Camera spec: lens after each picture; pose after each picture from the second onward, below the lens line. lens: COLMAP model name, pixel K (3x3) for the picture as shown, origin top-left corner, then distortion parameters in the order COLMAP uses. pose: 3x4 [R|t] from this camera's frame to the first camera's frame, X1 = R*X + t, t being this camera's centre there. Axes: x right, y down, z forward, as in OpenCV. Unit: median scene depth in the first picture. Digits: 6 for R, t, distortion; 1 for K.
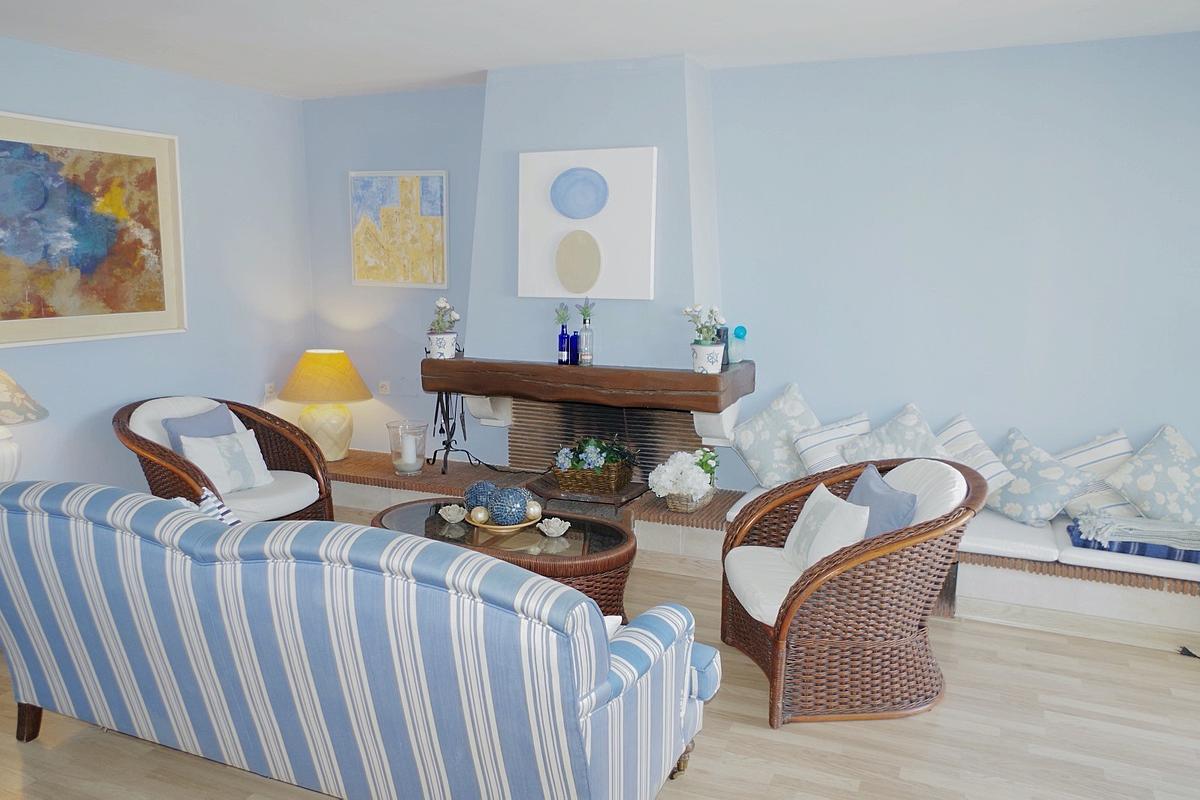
lens RADIAL K [[876.3, 0, 600.0], [0, 876.3, 400.0], [0, 0, 1]] dist [-0.053504, 0.083251]
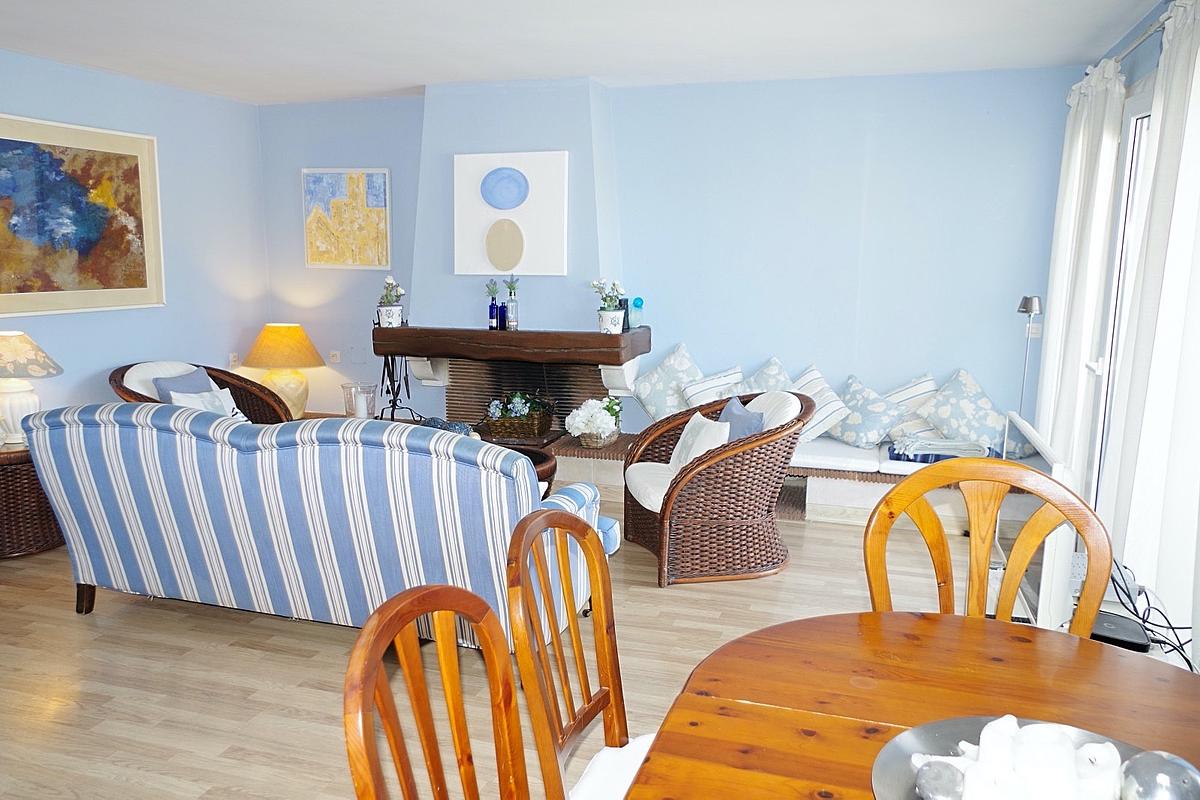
lens RADIAL K [[876.3, 0, 600.0], [0, 876.3, 400.0], [0, 0, 1]] dist [-0.053504, 0.083251]
pose [[0.995312, -0.016392, 0.095317, -0.012683], [0.015954, 0.999858, 0.005355, 0.053760], [-0.095391, -0.003809, 0.995433, -0.225721]]
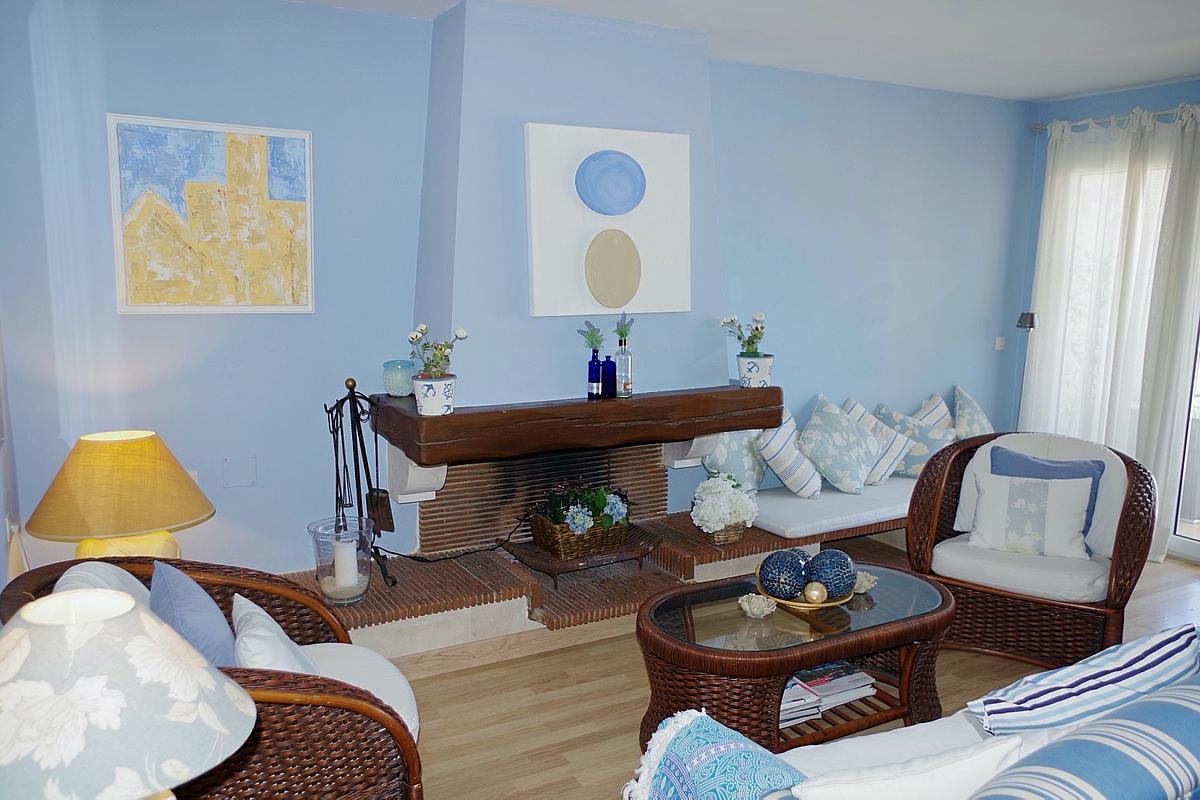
lens RADIAL K [[876.3, 0, 600.0], [0, 876.3, 400.0], [0, 0, 1]] dist [-0.053504, 0.083251]
pose [[0.639783, -0.124553, 0.758396, -0.655025], [0.127464, 0.990311, 0.055112, -0.085054], [-0.757912, 0.061408, 0.649460, 0.499186]]
